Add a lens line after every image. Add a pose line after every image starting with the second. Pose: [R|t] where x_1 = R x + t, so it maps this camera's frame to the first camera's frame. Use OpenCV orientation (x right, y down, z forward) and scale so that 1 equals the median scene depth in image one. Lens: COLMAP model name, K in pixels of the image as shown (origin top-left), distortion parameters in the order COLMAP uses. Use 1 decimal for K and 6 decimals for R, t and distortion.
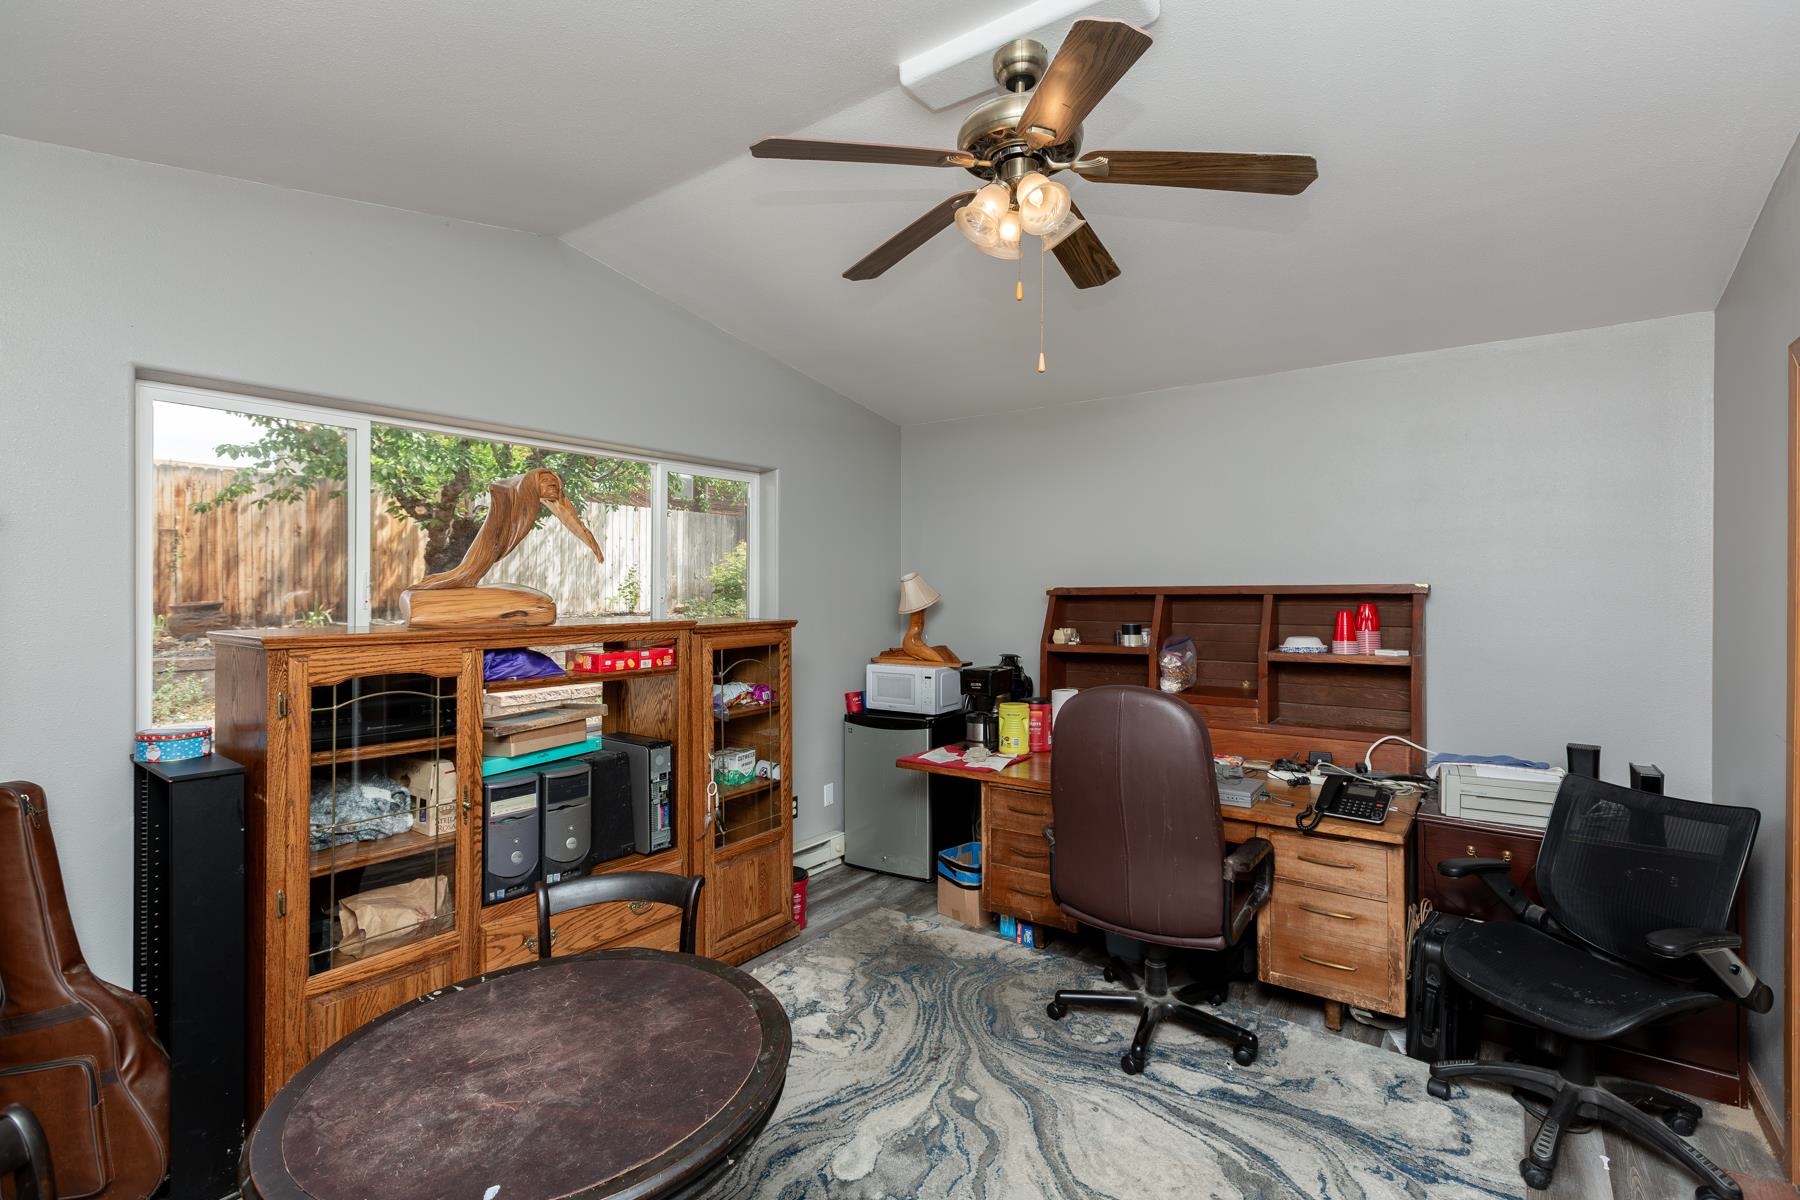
lens RADIAL K [[815.6, 0, 894.1], [0, 815.6, 592.5], [0, 0, 1]] dist [0.005253, -0.000223]
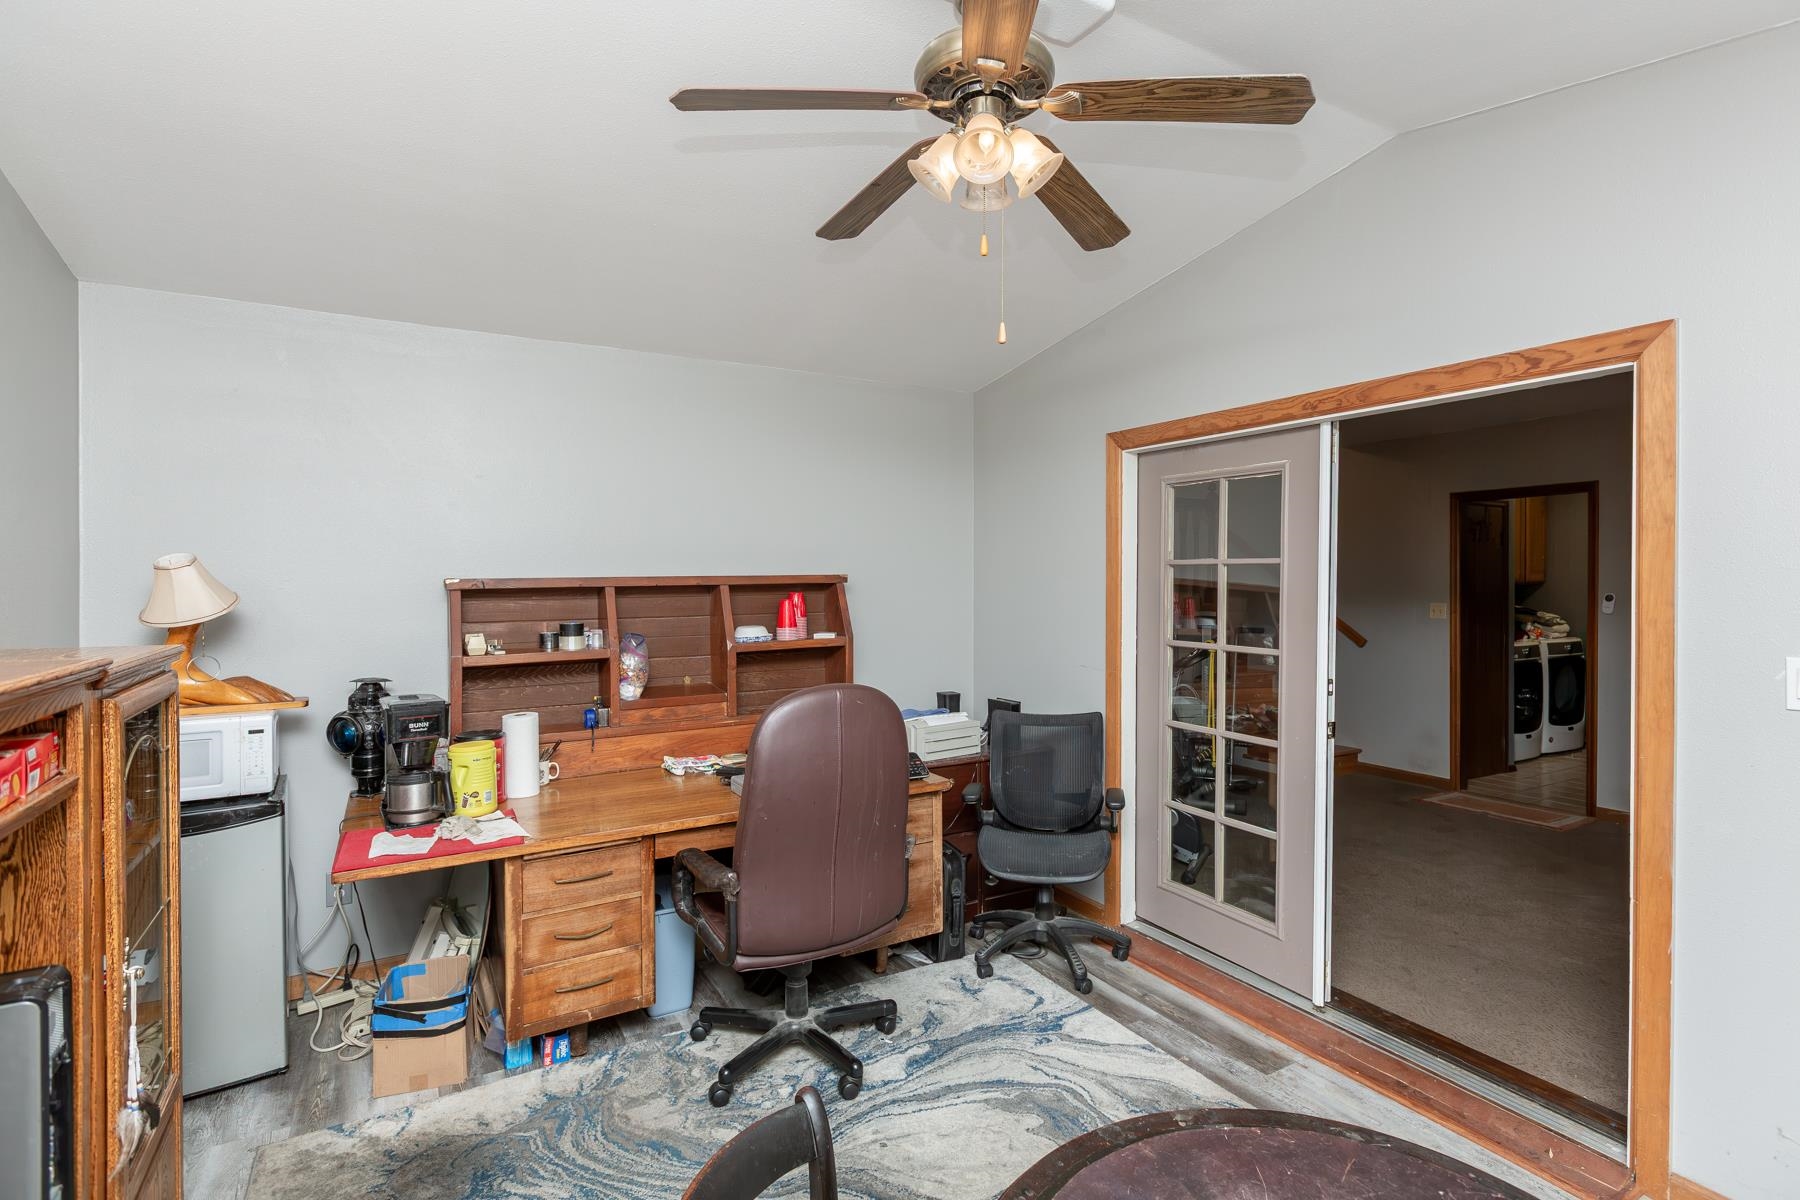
lens RADIAL K [[869.6, 0, 901.5], [0, 869.6, 586.2], [0, 0, 1]] dist [0.000584, -0.000314]
pose [[0.401607, -0.008316, 0.915774, -0.446121], [0.008816, 0.999948, 0.005215, -0.000074], [-0.915770, 0.005980, 0.401659, 0.411199]]
